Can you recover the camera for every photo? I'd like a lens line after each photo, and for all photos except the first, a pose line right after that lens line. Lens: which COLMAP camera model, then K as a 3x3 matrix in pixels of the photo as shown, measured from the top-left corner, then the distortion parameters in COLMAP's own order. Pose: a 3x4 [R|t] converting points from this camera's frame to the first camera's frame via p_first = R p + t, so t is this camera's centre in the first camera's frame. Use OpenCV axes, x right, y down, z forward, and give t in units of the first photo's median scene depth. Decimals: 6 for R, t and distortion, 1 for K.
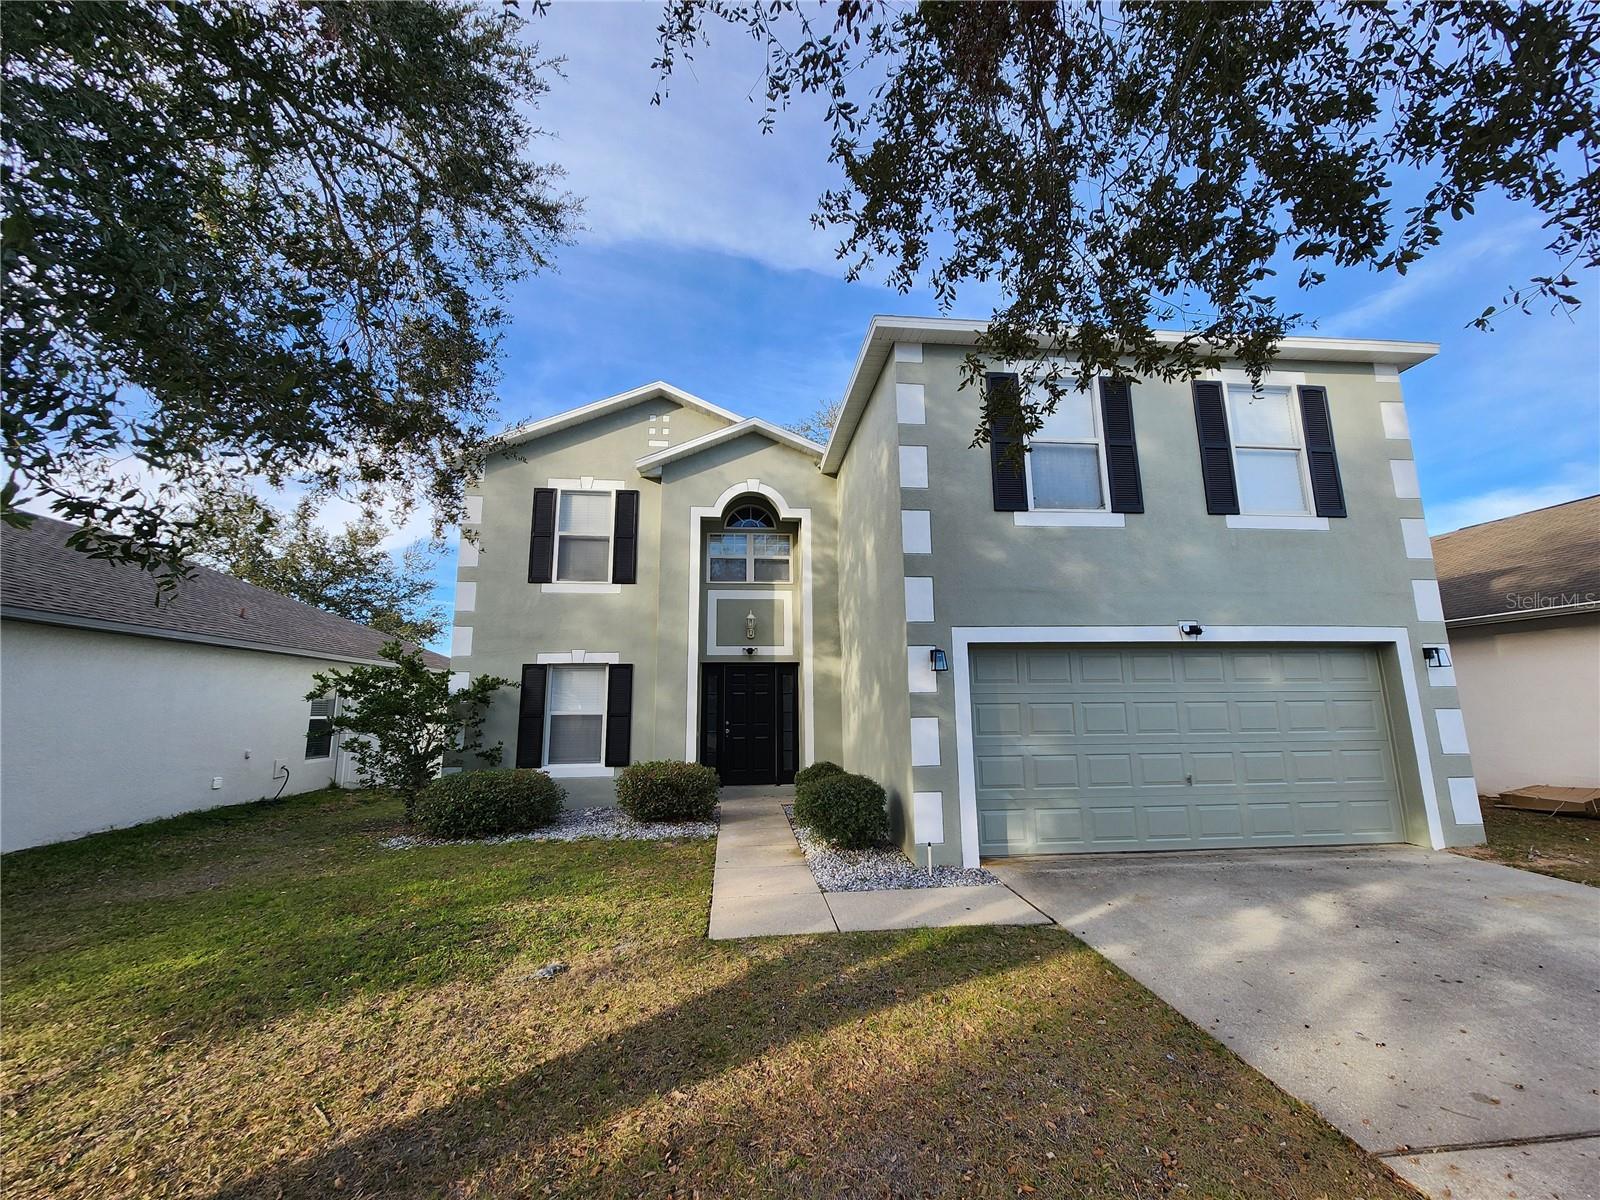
lens RADIAL K [[656.7, 0, 808.8], [0, 656.7, 593.4], [0, 0, 1]] dist [0.001447, 0.000224]
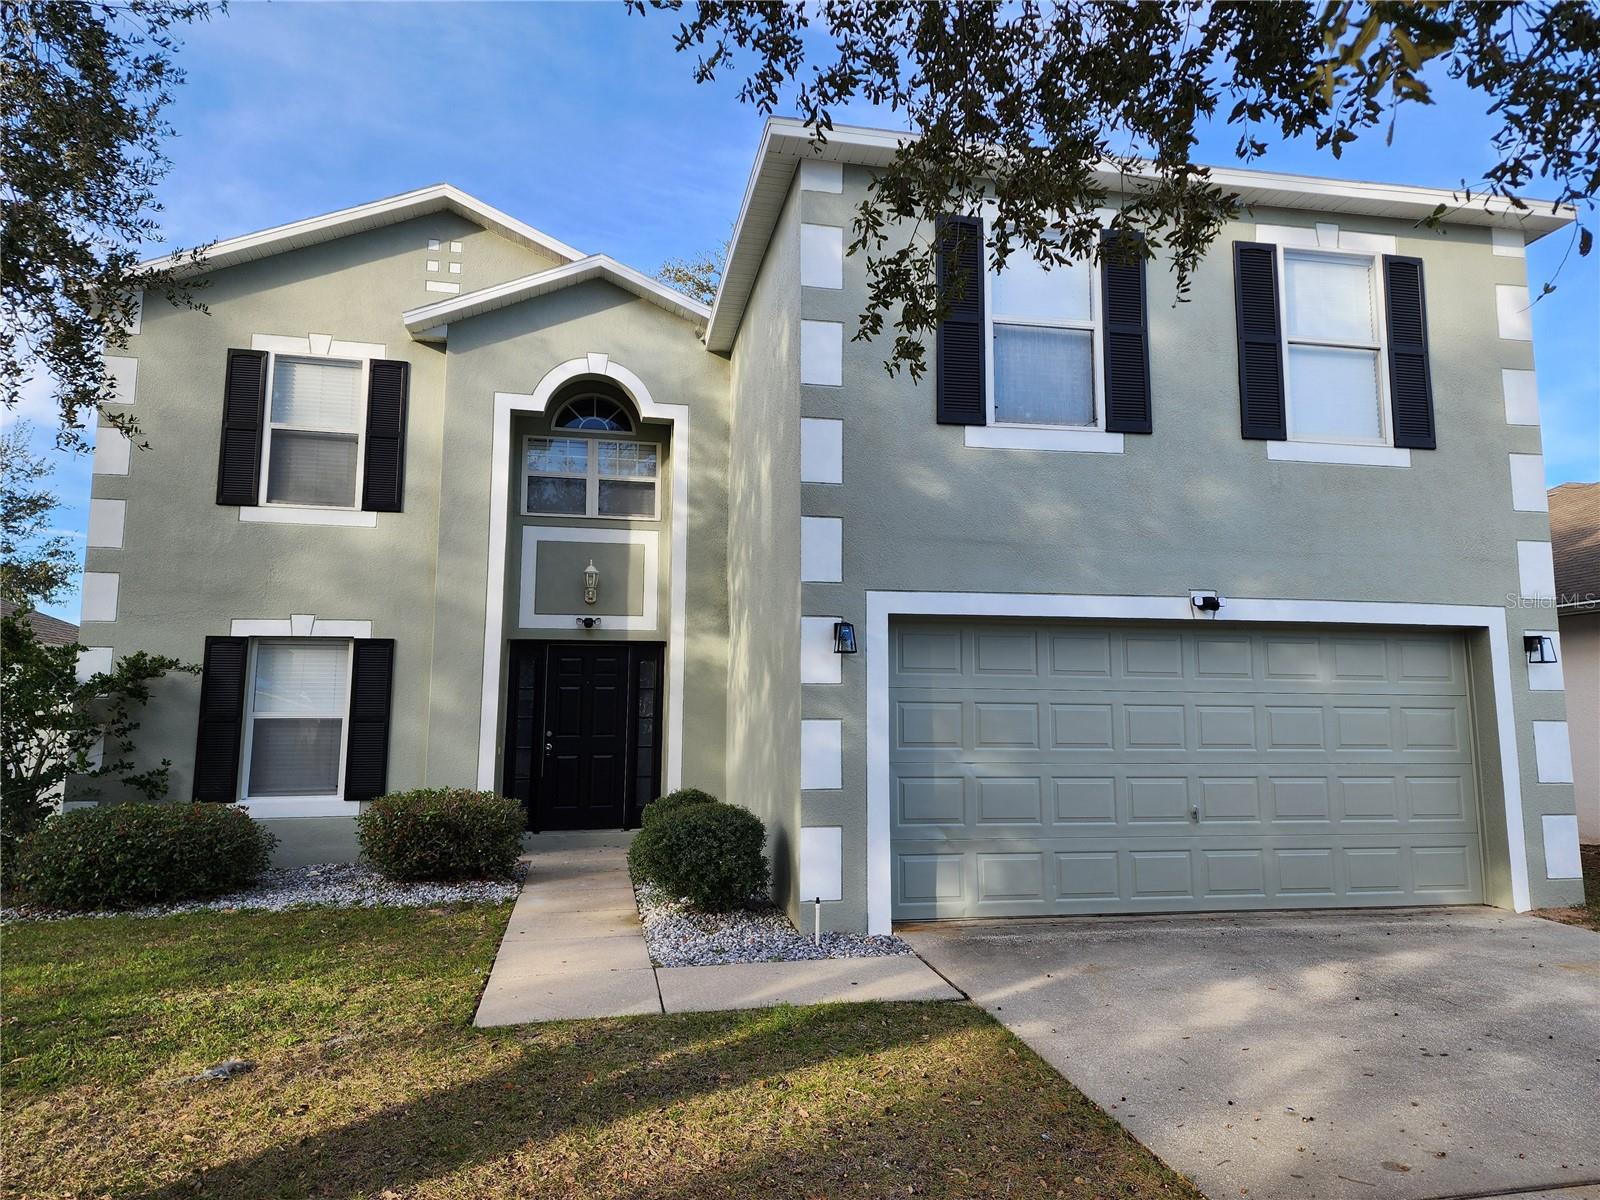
lens RADIAL K [[1113.3, 0, 862.1], [0, 1113.3, 584.8], [0, 0, 1]] dist [0.070235, -0.056243]
pose [[0.994753, 0.024719, 0.099270, 0.094079], [-0.028811, 0.998784, 0.040005, -0.001699], [-0.098161, -0.042656, 0.994256, -0.155433]]
